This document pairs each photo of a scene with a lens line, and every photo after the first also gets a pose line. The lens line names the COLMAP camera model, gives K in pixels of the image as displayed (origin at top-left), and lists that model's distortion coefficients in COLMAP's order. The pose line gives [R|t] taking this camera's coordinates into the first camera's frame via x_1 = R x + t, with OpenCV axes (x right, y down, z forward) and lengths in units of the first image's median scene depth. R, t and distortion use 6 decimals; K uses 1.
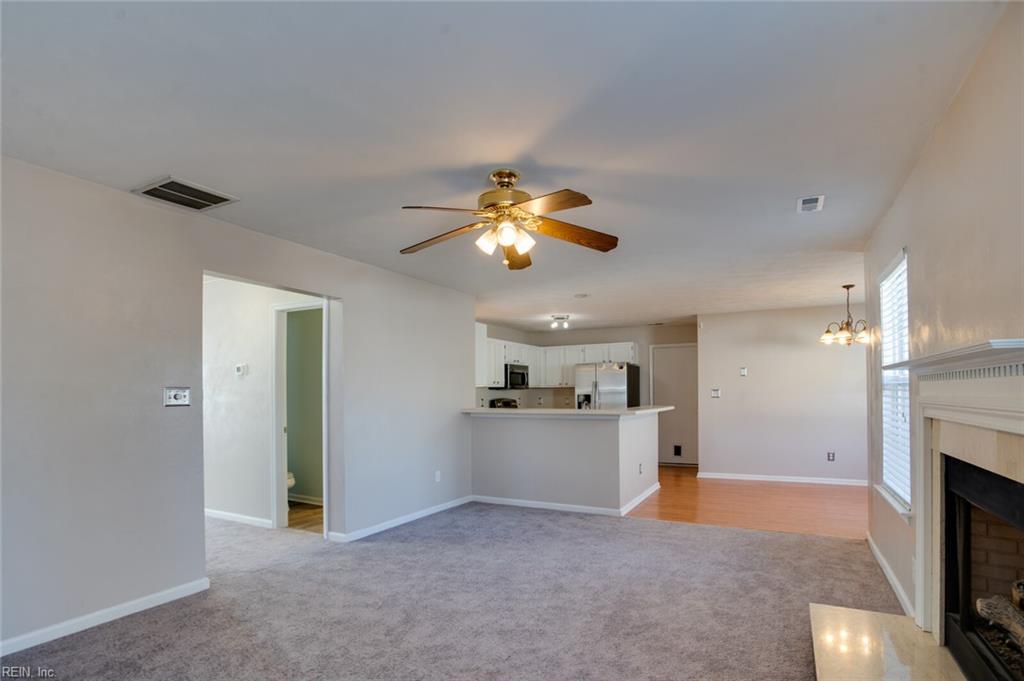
lens RADIAL K [[524.9, 0, 512.5], [0, 524.9, 370.7], [0, 0, 1]] dist [-0.059026, 0.000008]
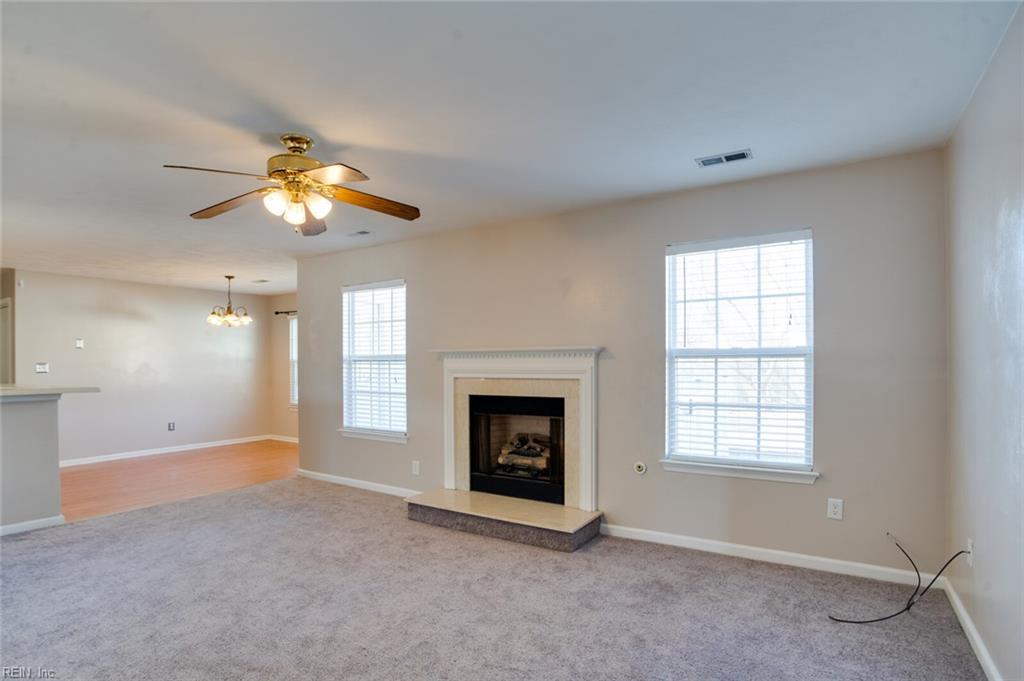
lens RADIAL K [[514.4, 0, 507.6], [0, 514.4, 357.8], [0, 0, 1]] dist [-0.073538, 0.027347]
pose [[0.083367, 0.017326, 0.996368, -0.293018], [-0.039910, 0.999105, -0.014034, 0.007698], [-0.995719, -0.038595, 0.083984, 0.168402]]
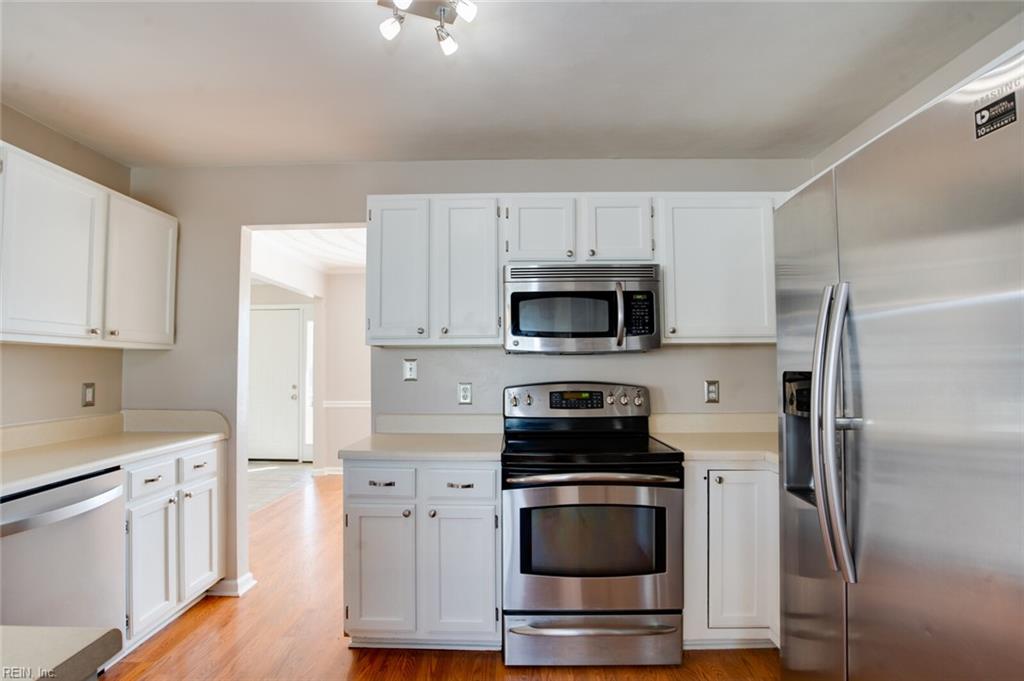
lens RADIAL K [[514.4, 0, 507.6], [0, 514.4, 357.8], [0, 0, 1]] dist [-0.073538, 0.027347]
pose [[0.444995, -0.014072, -0.895423, 0.247046], [0.043007, 0.999059, 0.005672, 0.036831], [0.894500, -0.041033, 0.445181, 0.861875]]
